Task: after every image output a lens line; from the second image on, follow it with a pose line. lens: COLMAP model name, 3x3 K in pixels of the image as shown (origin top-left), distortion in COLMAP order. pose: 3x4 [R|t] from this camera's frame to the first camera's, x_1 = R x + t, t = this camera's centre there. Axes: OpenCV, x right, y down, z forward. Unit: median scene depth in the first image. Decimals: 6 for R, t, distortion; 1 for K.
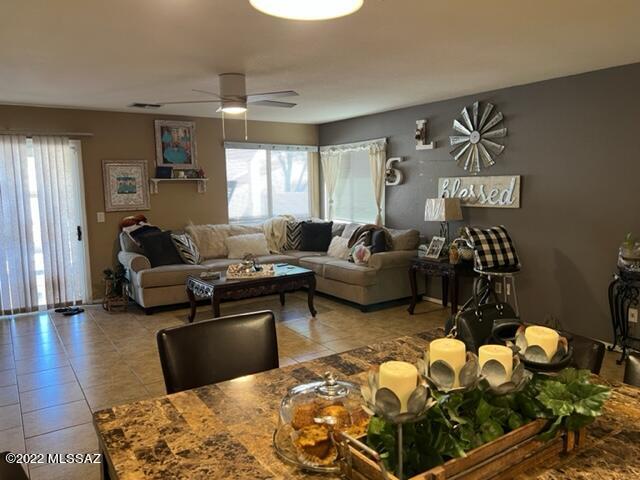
lens RADIAL K [[484.4, 0, 319.1], [0, 484.4, 240.4], [0, 0, 1]] dist [0.026066, -0.019989]
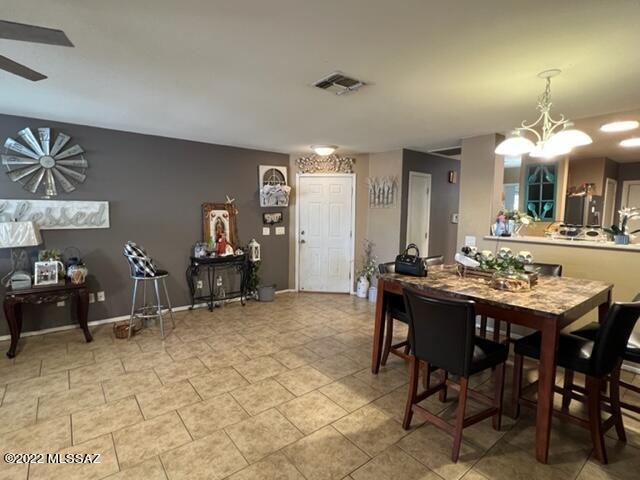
lens RADIAL K [[326.9, 0, 317.0], [0, 326.9, 235.5], [0, 0, 1]] dist [-0.004787, -0.000539]
pose [[-0.089515, -0.056771, 0.994366, -0.372447], [0.106519, 0.992102, 0.066231, -0.037102], [-0.990273, 0.111848, -0.082760, 0.444025]]
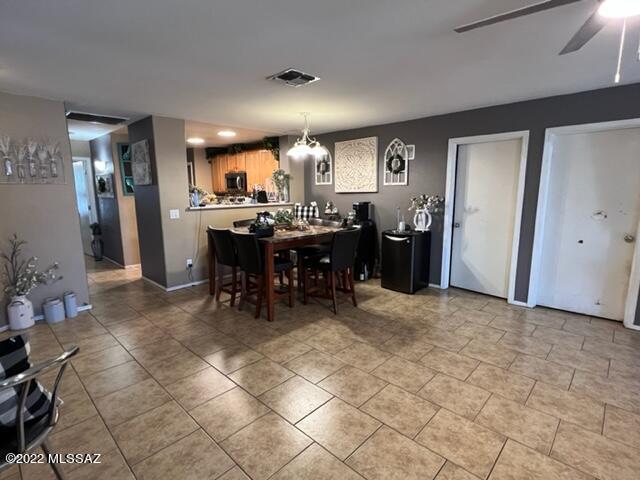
lens RADIAL K [[326.9, 0, 323.2], [0, 326.9, 241.7], [0, 0, 1]] dist [-0.004787, -0.000539]
pose [[-0.970370, 0.061462, -0.233676, 0.124042], [-0.006714, 0.959875, 0.280348, -0.098148], [0.241531, 0.273610, -0.931021, 0.873101]]
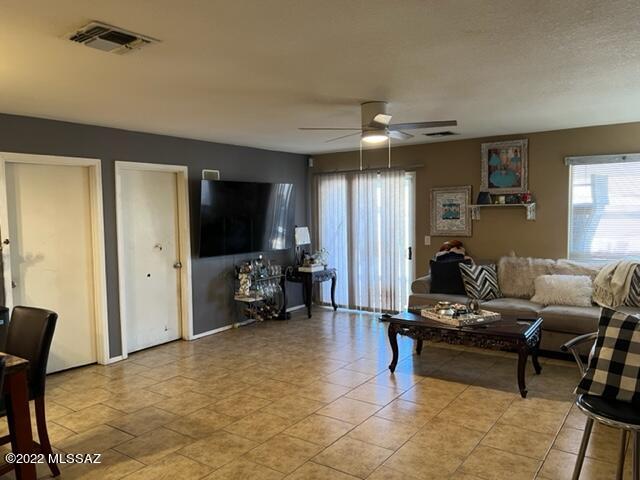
lens RADIAL K [[484.4, 0, 319.9], [0, 484.4, 243.0], [0, 0, 1]] dist [0.026066, -0.019989]
pose [[0.366146, 0.073037, -0.927687, 0.478360], [-0.100951, 0.994149, 0.038426, -0.060464], [0.925065, 0.079582, 0.371377, 0.384220]]
